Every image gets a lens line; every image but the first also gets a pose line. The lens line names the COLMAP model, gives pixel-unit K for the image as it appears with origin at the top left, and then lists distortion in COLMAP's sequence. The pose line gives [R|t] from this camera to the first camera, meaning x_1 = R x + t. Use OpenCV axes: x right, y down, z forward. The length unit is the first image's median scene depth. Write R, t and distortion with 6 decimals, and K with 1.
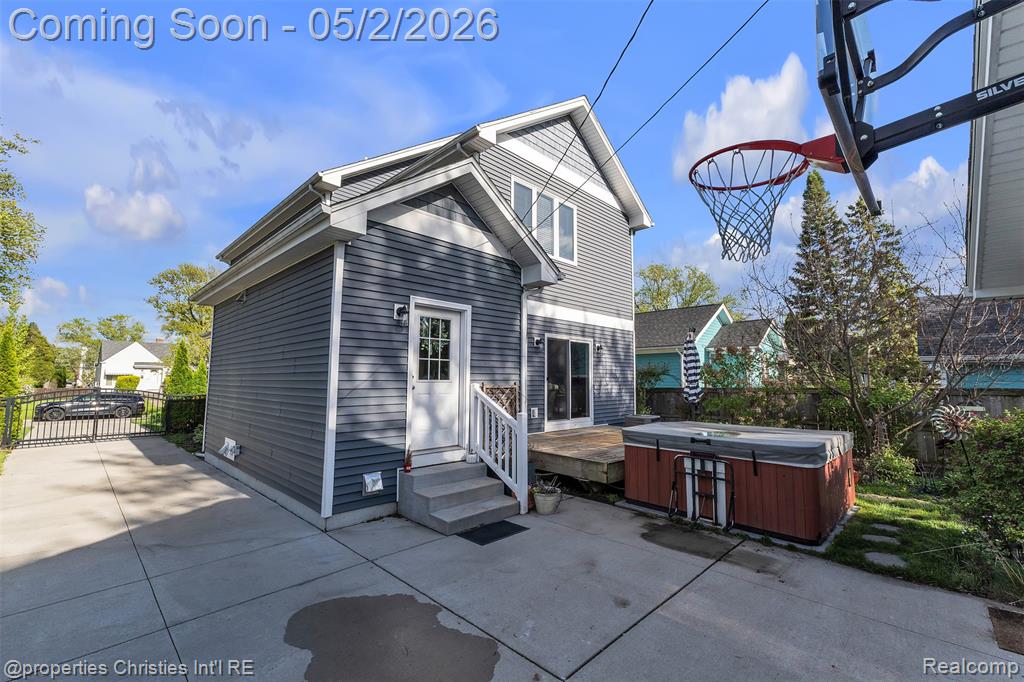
lens RADIAL K [[435.4, 0, 512.0], [0, 435.4, 341.0], [0, 0, 1]] dist [0.014654, 0.000037]
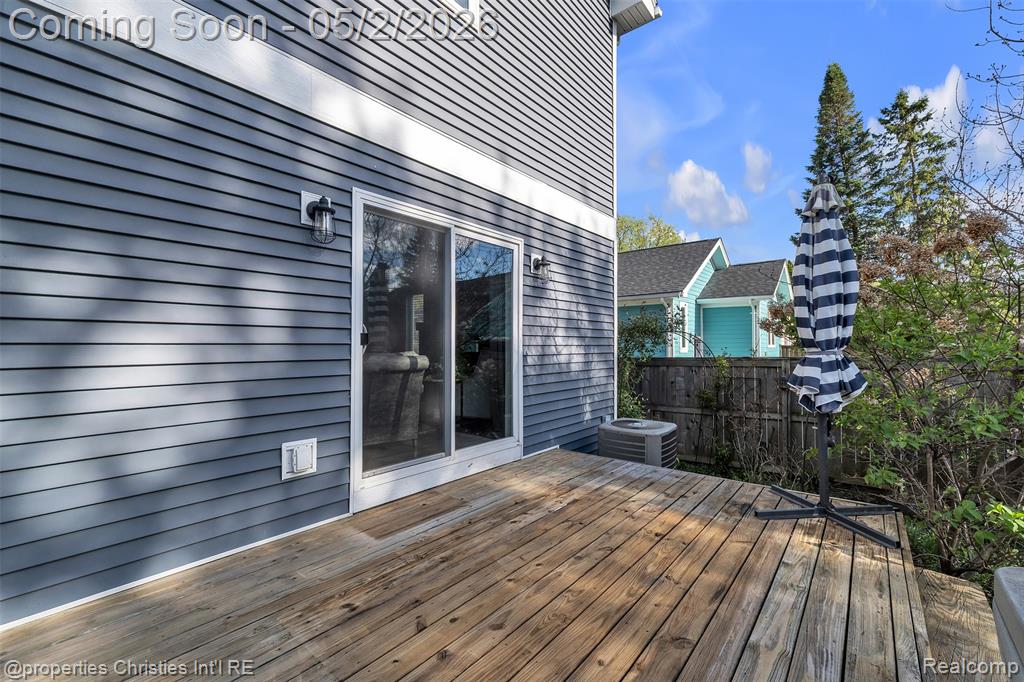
lens RADIAL K [[449.3, 0, 512.0], [0, 449.3, 341.0], [0, 0, 1]] dist [-0.021190, 0.000009]
pose [[0.995110, -0.003769, 0.098699, 0.142669], [-0.004167, 0.996780, 0.080072, 0.058217], [-0.098683, -0.080092, 0.991891, 0.625847]]
